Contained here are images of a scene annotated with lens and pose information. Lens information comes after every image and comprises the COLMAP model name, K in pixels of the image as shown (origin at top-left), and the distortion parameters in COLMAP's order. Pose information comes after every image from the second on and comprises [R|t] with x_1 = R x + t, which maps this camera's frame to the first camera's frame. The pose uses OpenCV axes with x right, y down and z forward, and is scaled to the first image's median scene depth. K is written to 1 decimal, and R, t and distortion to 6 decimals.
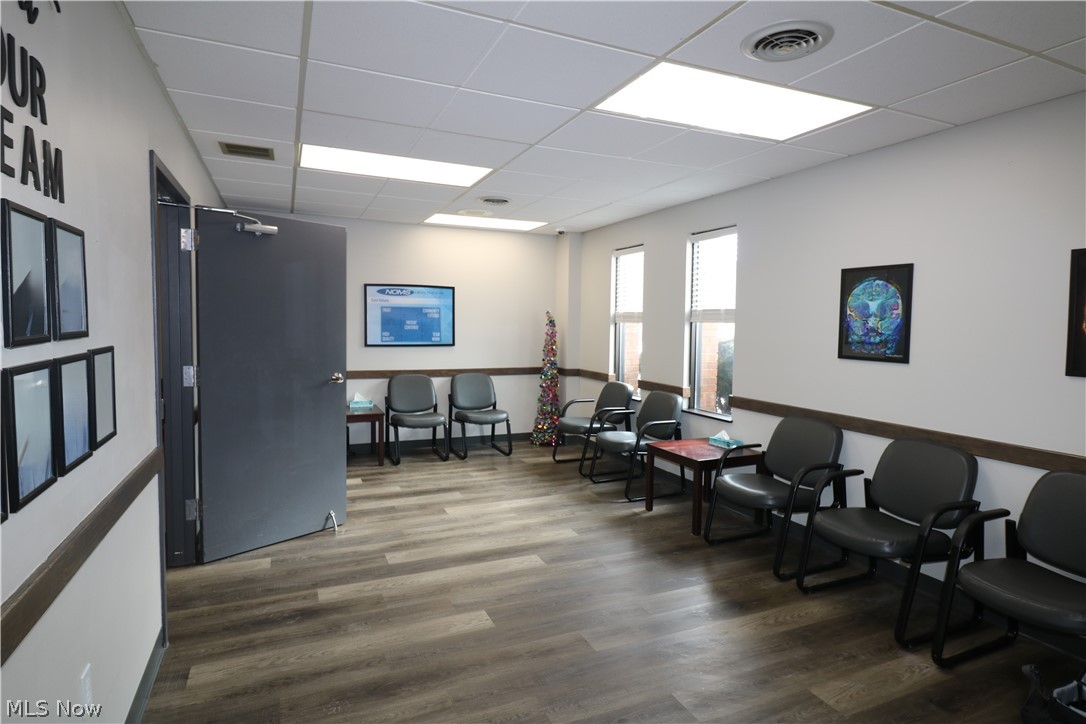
lens RADIAL K [[593.4, 0, 545.3], [0, 593.4, 359.0], [0, 0, 1]] dist [0.006784, 0.000877]
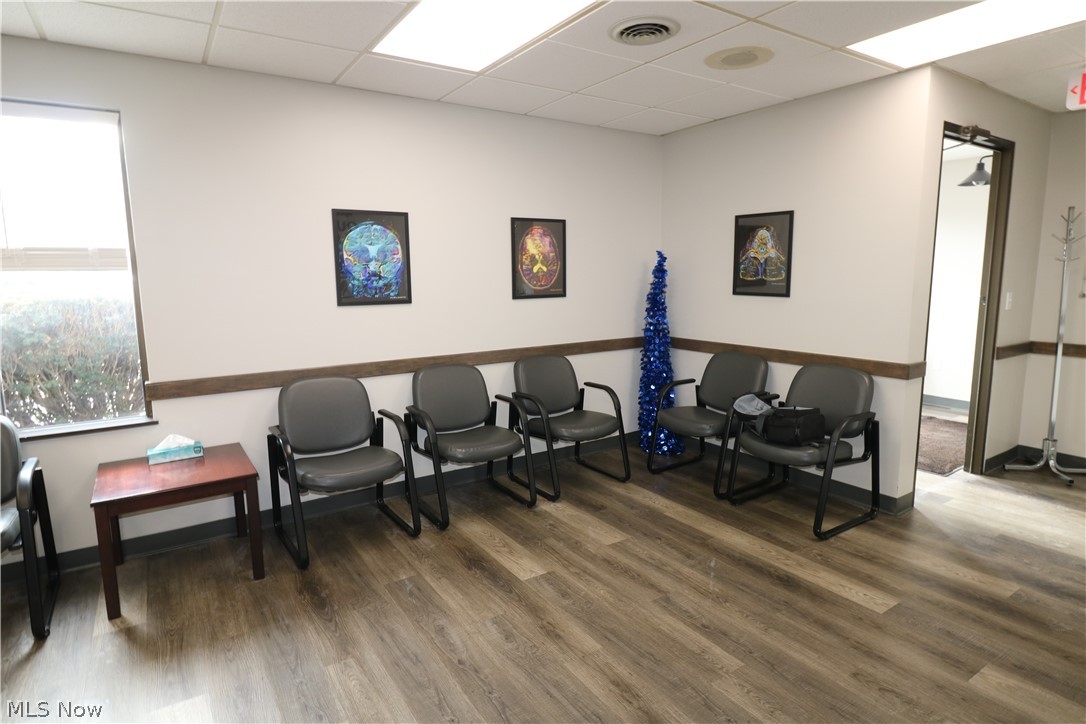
lens RADIAL K [[593.4, 0, 544.5], [0, 593.4, 359.2], [0, 0, 1]] dist [0.006784, 0.000877]
pose [[-0.169598, -0.162923, 0.971953, -0.512602], [0.070397, 0.981718, 0.176843, -0.065073], [-0.982996, 0.098415, -0.155028, 0.884540]]
